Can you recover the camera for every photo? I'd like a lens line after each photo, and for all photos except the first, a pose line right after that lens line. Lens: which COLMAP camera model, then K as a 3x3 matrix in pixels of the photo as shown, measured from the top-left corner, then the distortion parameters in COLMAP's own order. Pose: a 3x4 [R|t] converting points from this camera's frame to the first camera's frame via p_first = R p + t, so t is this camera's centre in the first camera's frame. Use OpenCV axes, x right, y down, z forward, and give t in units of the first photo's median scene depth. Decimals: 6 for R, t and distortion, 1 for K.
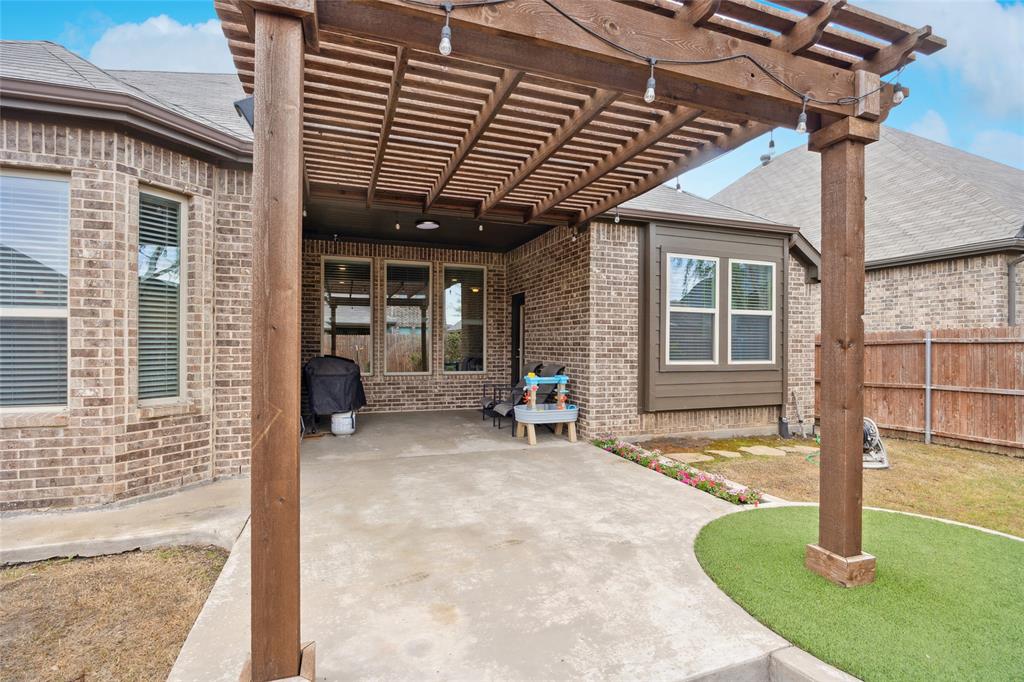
lens RADIAL K [[502.6, 0, 478.1], [0, 502.6, 354.9], [0, 0, 1]] dist [-0.015575, -0.000448]
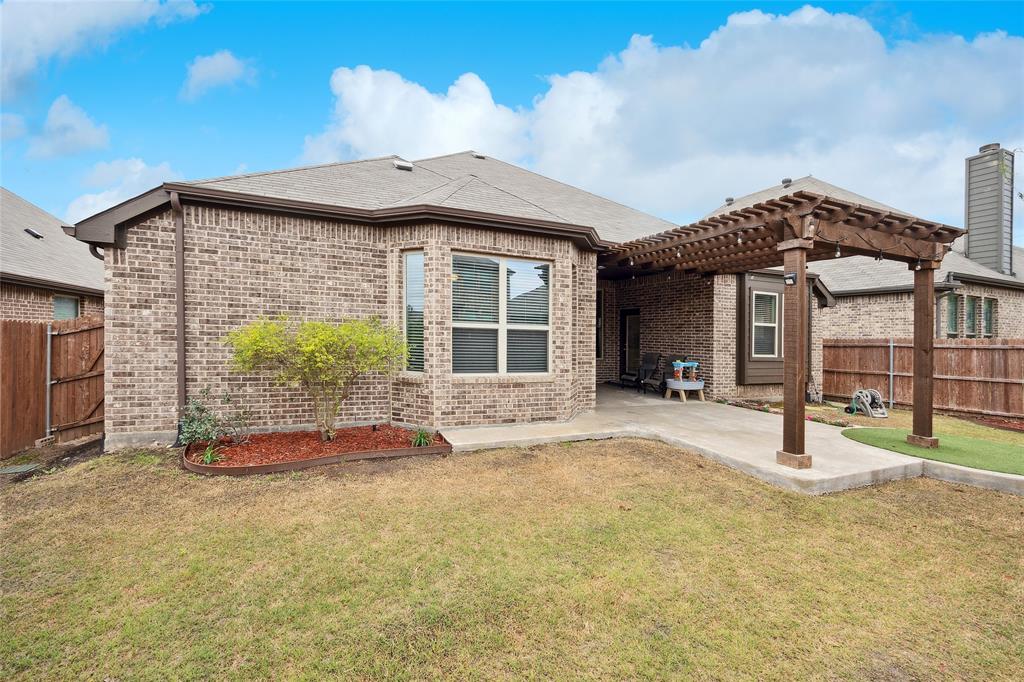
lens RADIAL K [[397.7, 0, 514.5], [0, 397.7, 341.3], [0, 0, 1]] dist [-0.002273, -0.000189]
pose [[0.998696, 0.021315, 0.046381, -0.495945], [-0.020936, 0.999743, -0.008653, -0.004902], [-0.046554, 0.007671, 0.998886, -0.308855]]
